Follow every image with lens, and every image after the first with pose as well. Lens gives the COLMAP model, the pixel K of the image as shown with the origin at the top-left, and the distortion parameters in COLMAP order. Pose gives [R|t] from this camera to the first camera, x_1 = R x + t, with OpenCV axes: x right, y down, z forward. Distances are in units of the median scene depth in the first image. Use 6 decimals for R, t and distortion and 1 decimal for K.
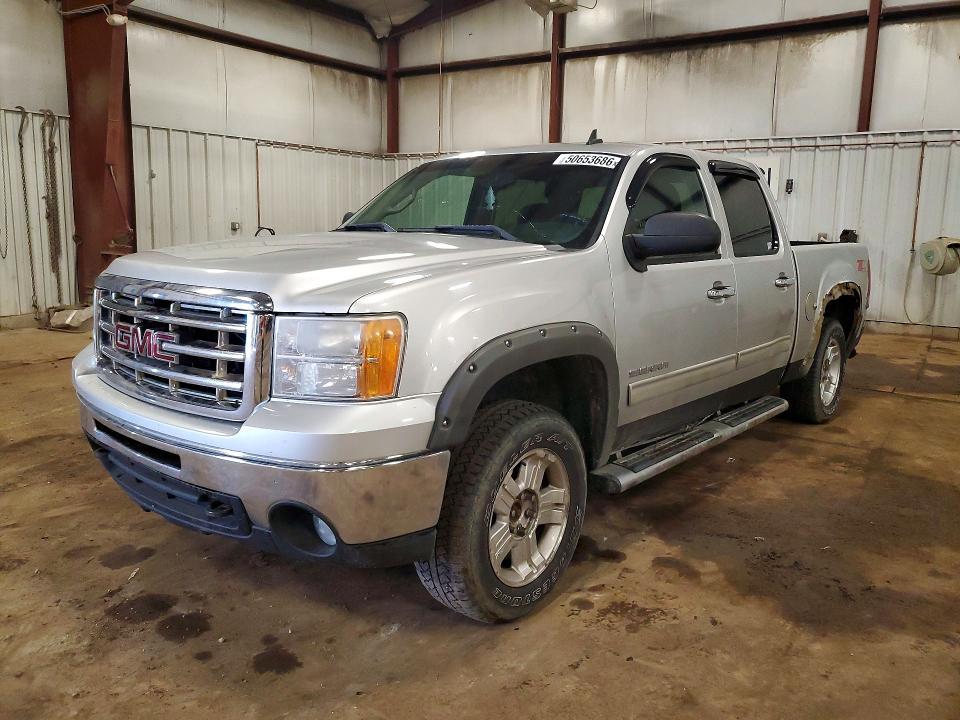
lens RADIAL K [[792.6, 0, 469.0], [0, 792.6, 356.2], [0, 0, 1]] dist [0.006367, 0.011538]
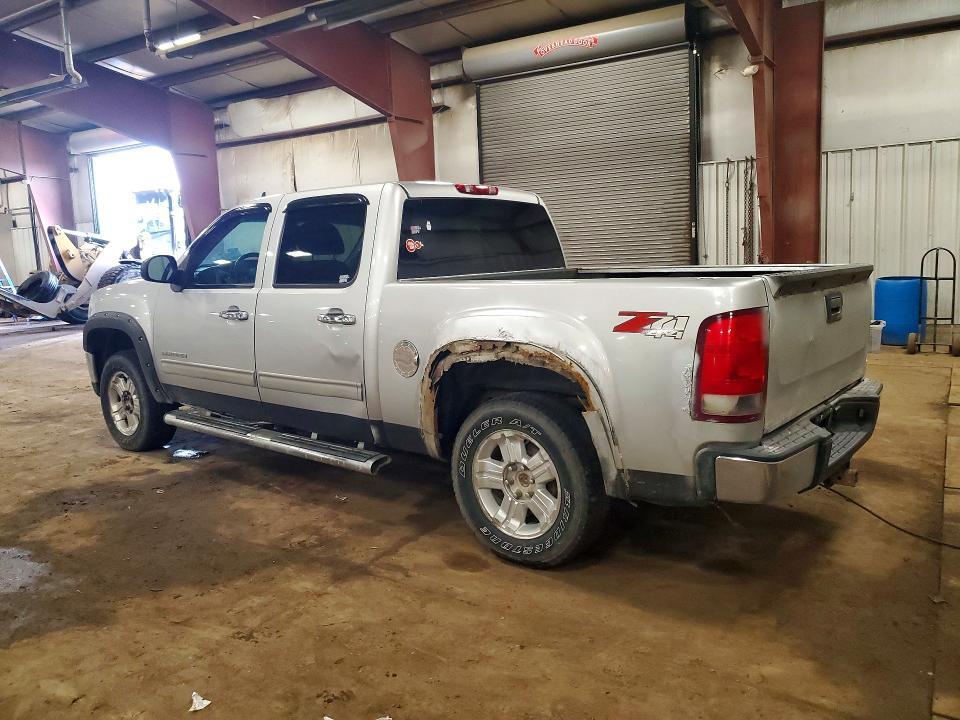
lens RADIAL K [[792.6, 0, 469.0], [0, 792.6, 356.2], [0, 0, 1]] dist [0.006367, 0.011538]
pose [[-0.044241, 0.114065, -0.992488, 1.335236], [-0.131117, 0.984204, 0.118957, -0.185253], [0.990379, 0.135395, -0.028586, 1.224134]]
